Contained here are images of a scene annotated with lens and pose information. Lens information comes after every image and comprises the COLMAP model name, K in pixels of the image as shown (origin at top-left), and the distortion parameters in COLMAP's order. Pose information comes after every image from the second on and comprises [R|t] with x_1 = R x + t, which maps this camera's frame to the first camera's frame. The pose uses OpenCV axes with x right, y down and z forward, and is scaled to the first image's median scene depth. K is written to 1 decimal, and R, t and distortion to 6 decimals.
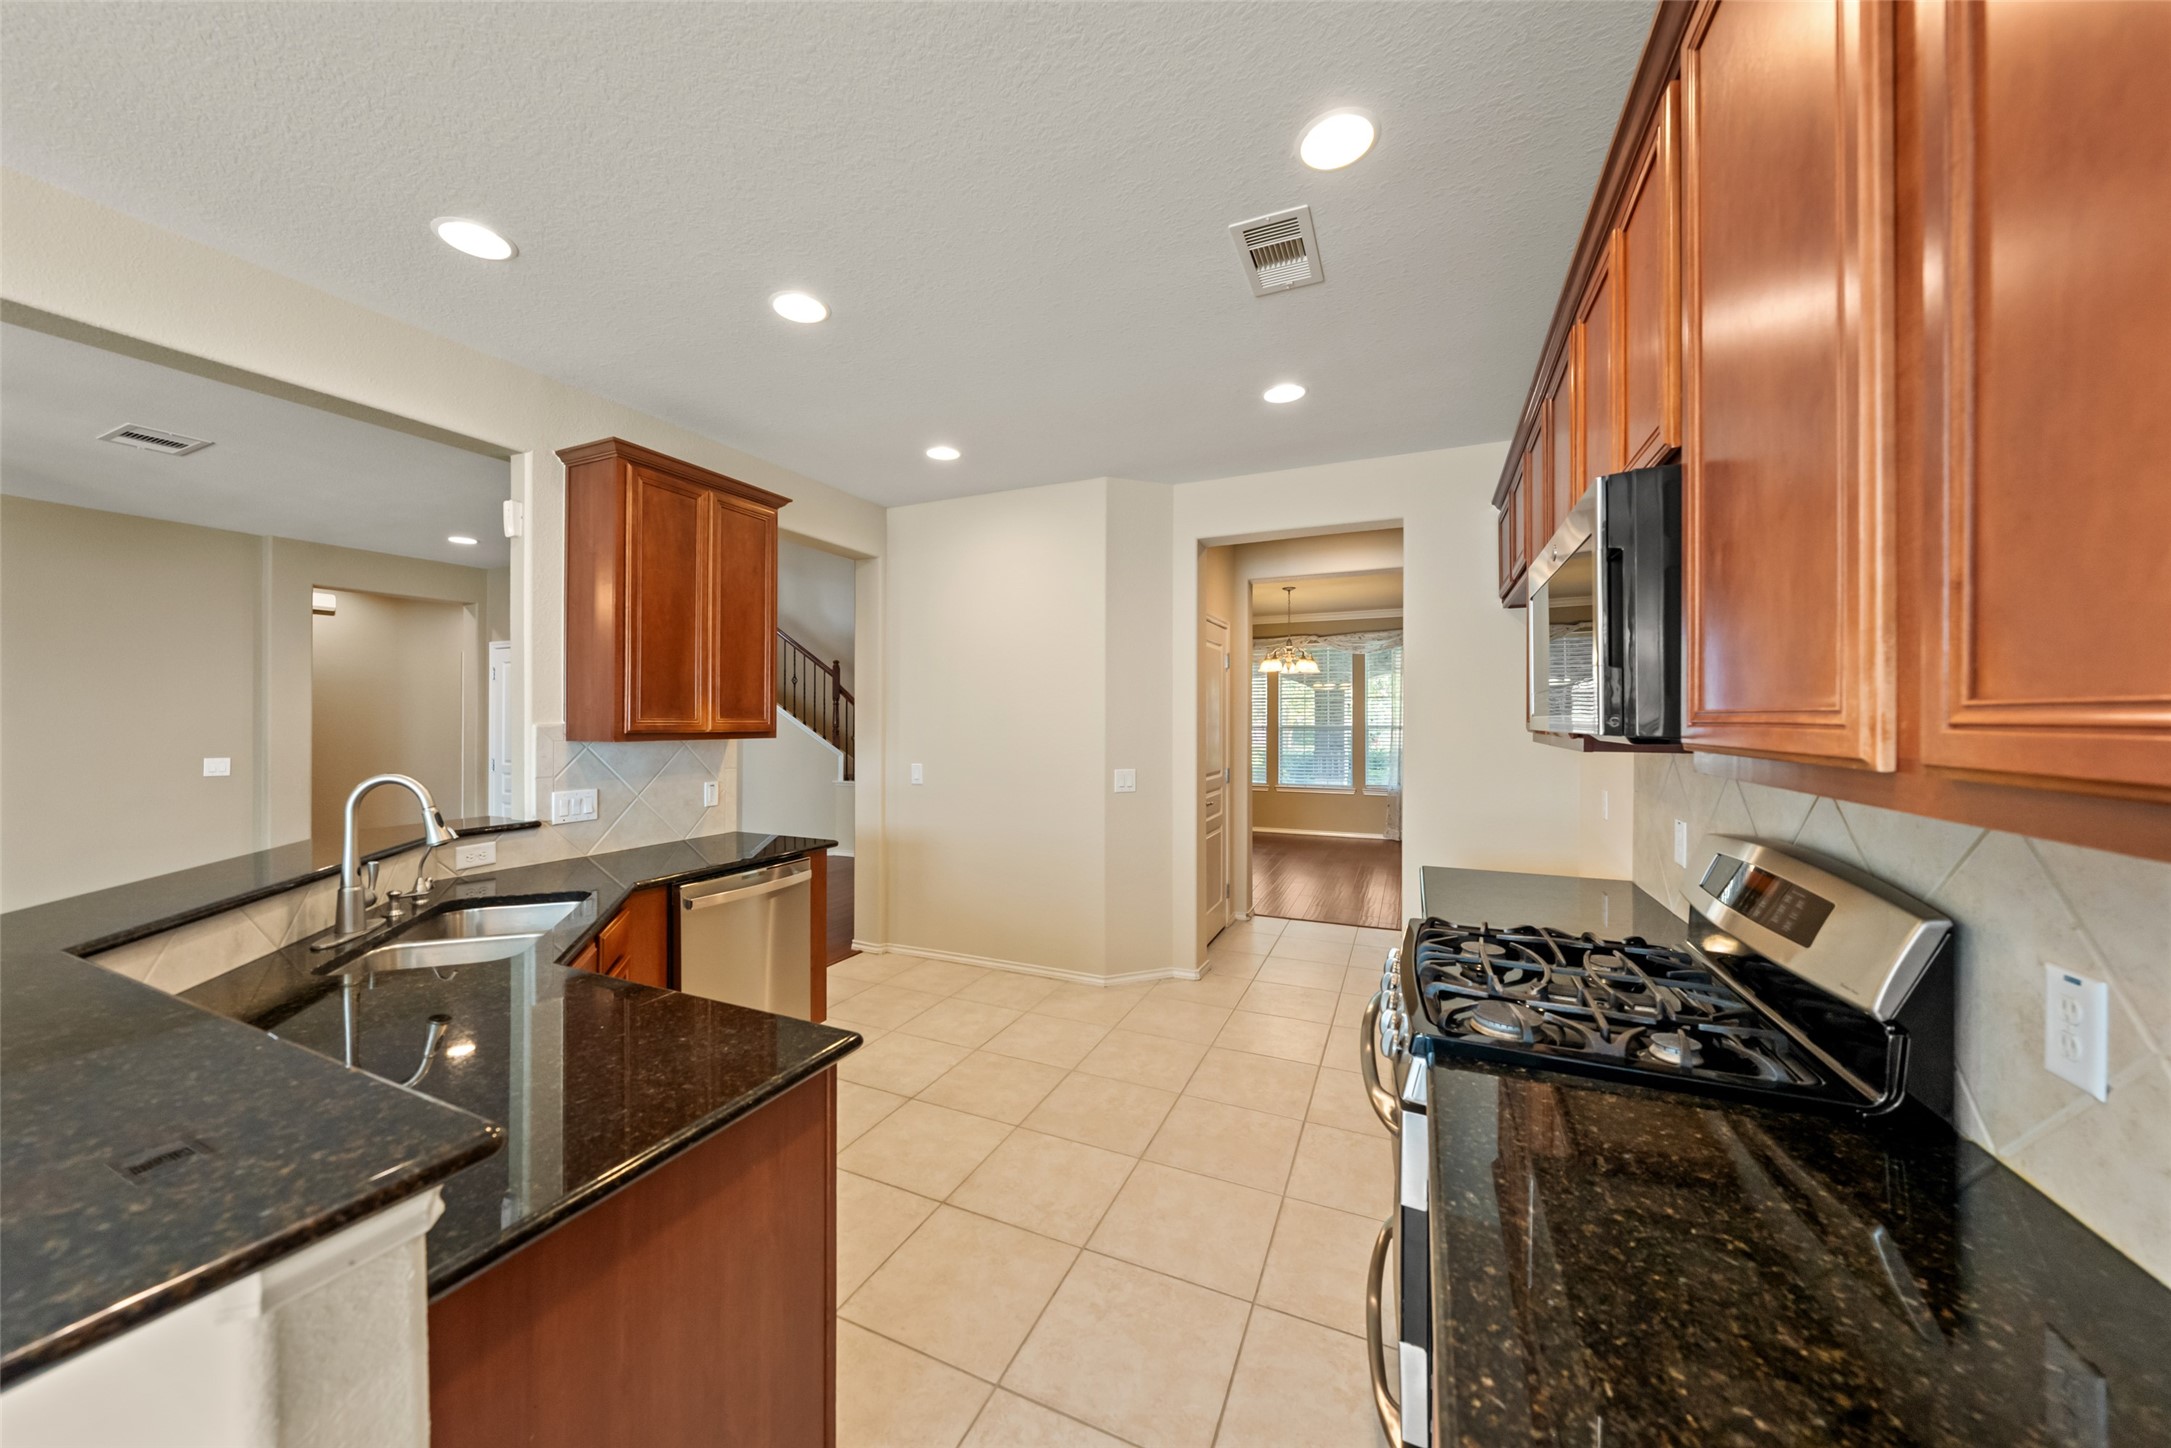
lens RADIAL K [[744.4, 0, 1083.0], [0, 744.4, 719.8], [0, 0, 1]] dist [-0.005715, 0.000124]
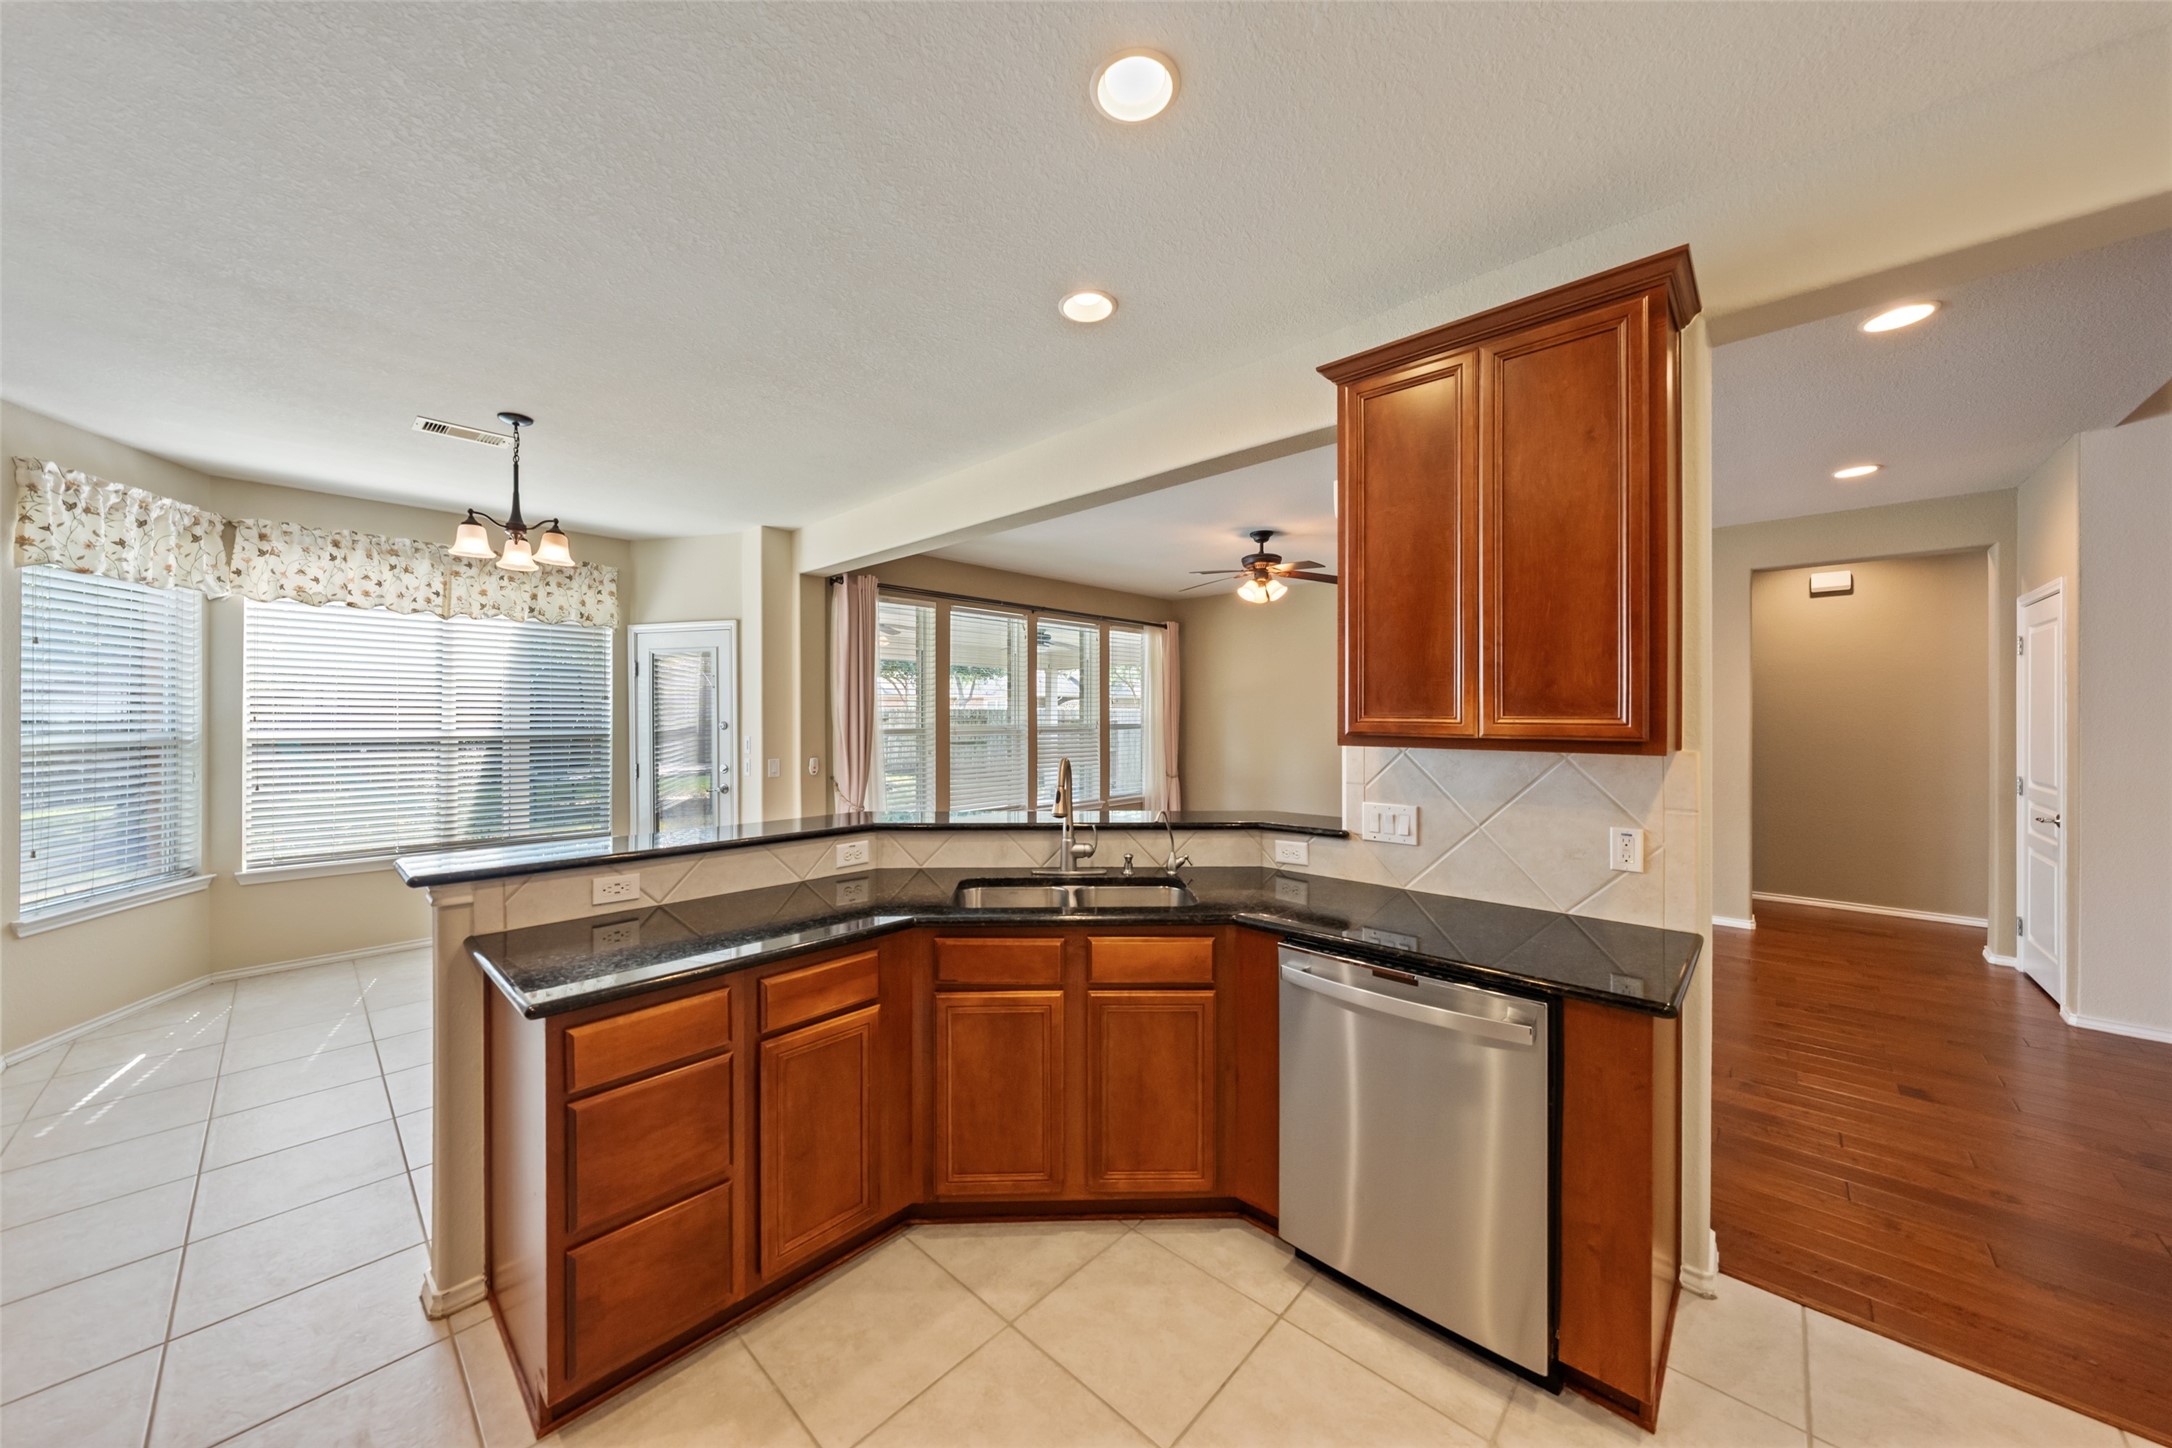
lens RADIAL K [[744.7, 0, 1071.7], [0, 744.7, 714.4], [0, 0, 1]] dist [-0.005715, 0.000124]
pose [[-0.326529, -0.001411, -0.945186, 0.187600], [0.001342, 0.999997, -0.001956, -0.001953], [0.945186, -0.001907, -0.326526, 0.865734]]
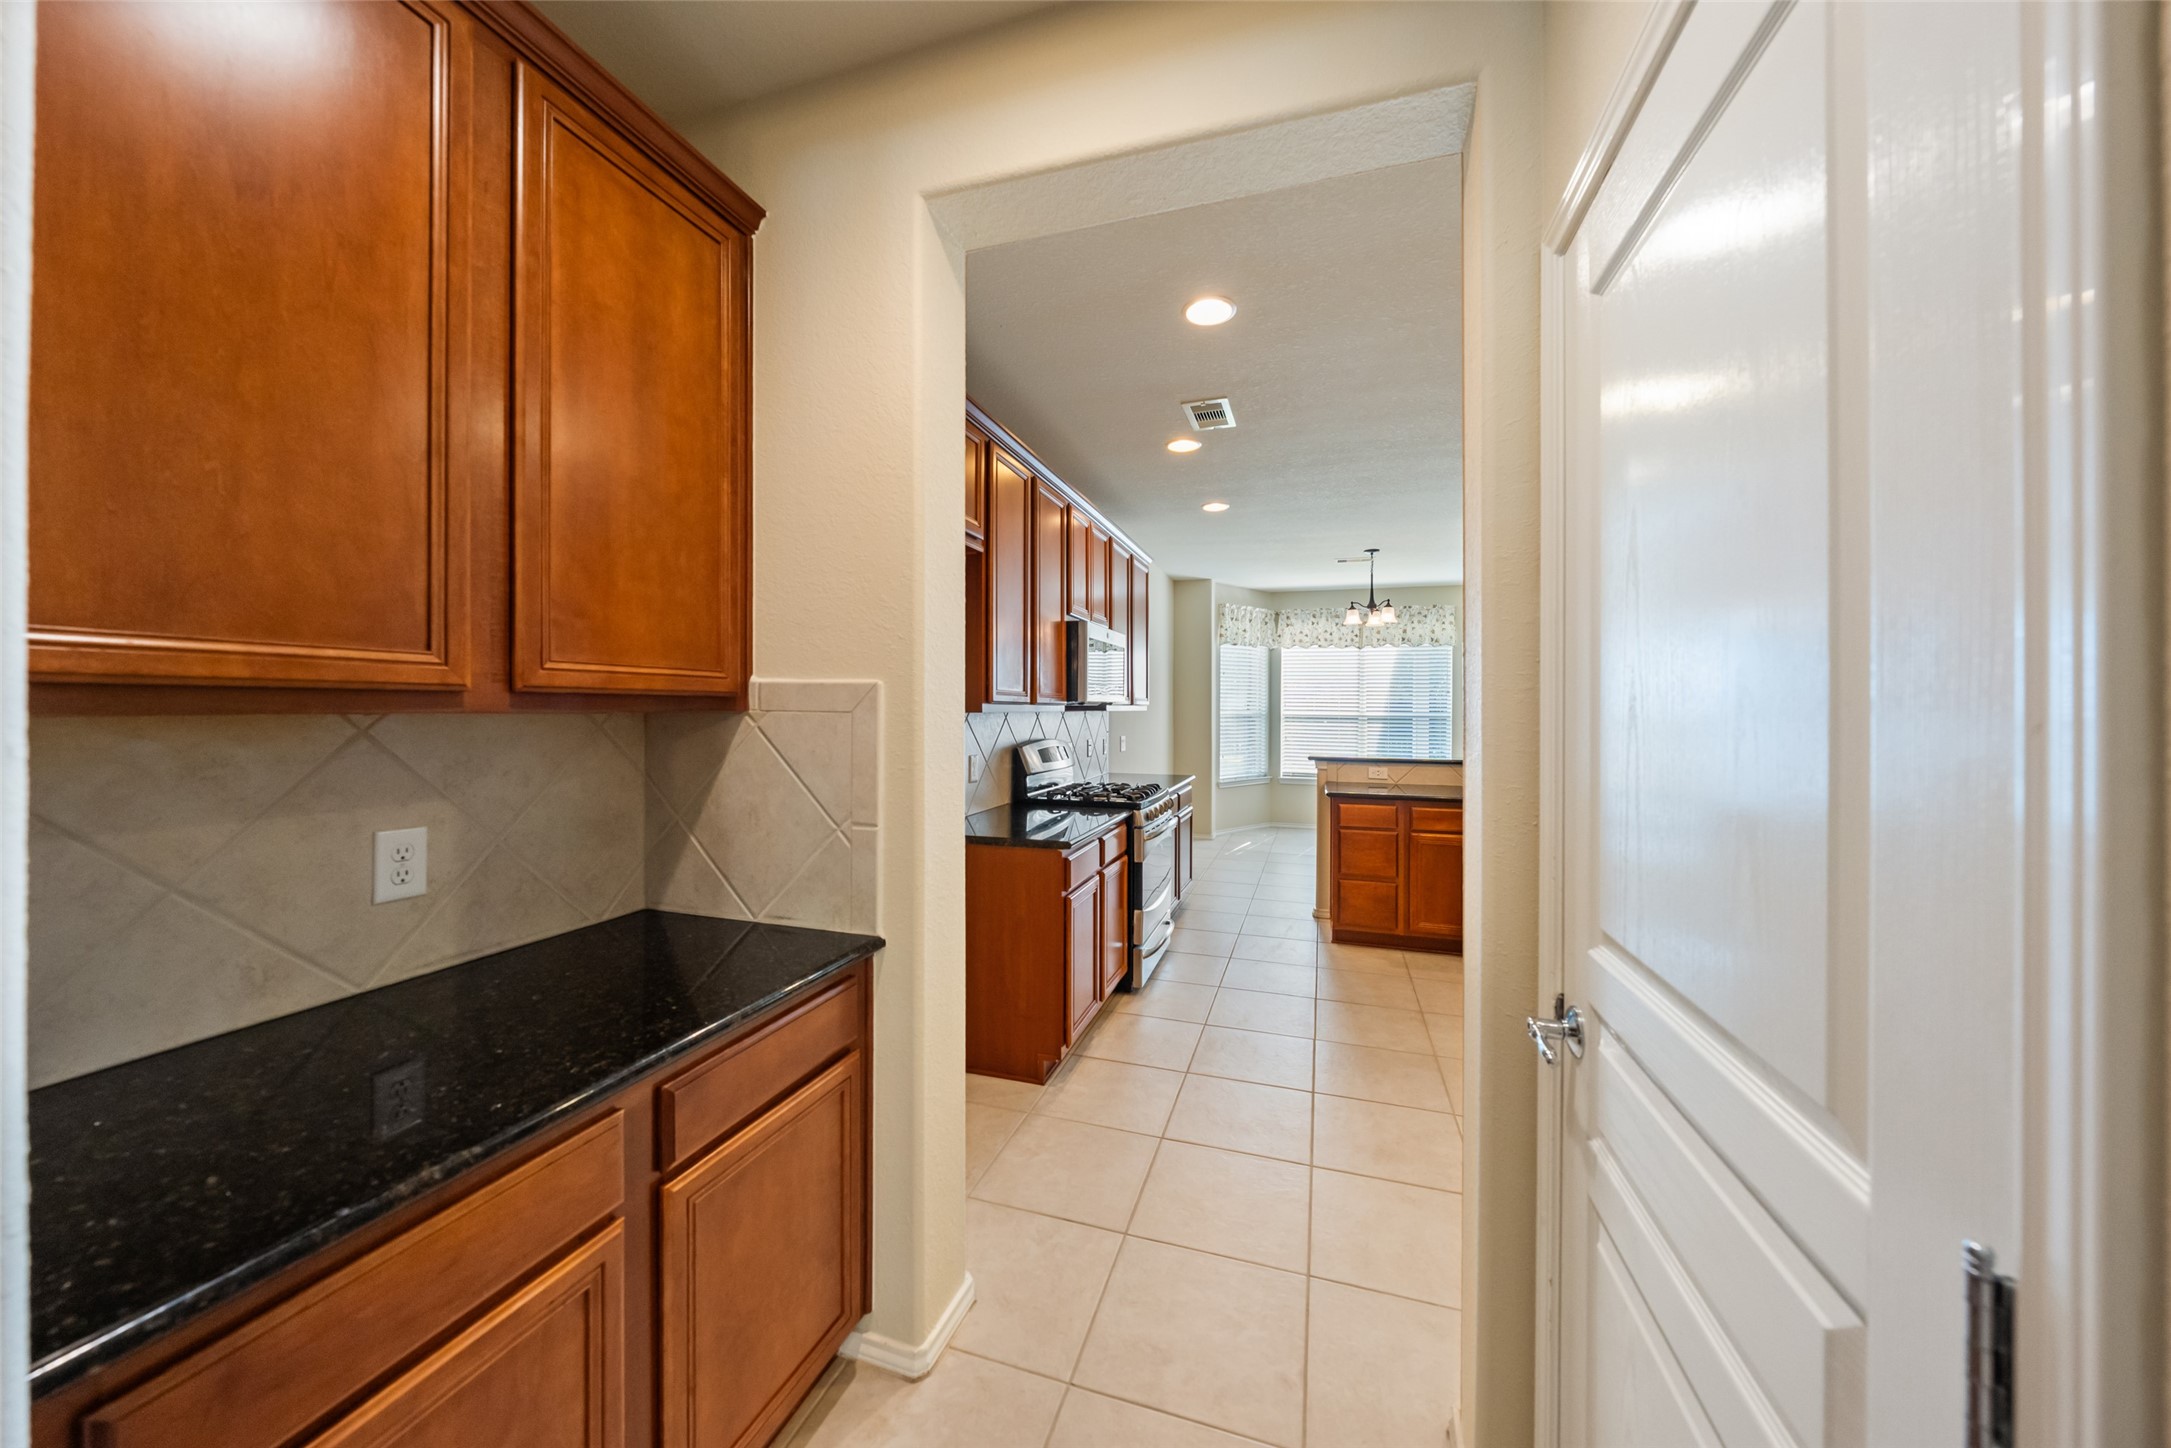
lens RADIAL K [[744.4, 0, 1086.8], [0, 744.4, 704.0], [0, 0, 1]] dist [-0.005715, 0.000124]
pose [[-0.992974, -0.006911, -0.118131, 0.499897], [-0.006493, 0.999971, -0.003921, 0.017512], [0.118155, -0.003127, -0.992990, 1.784564]]
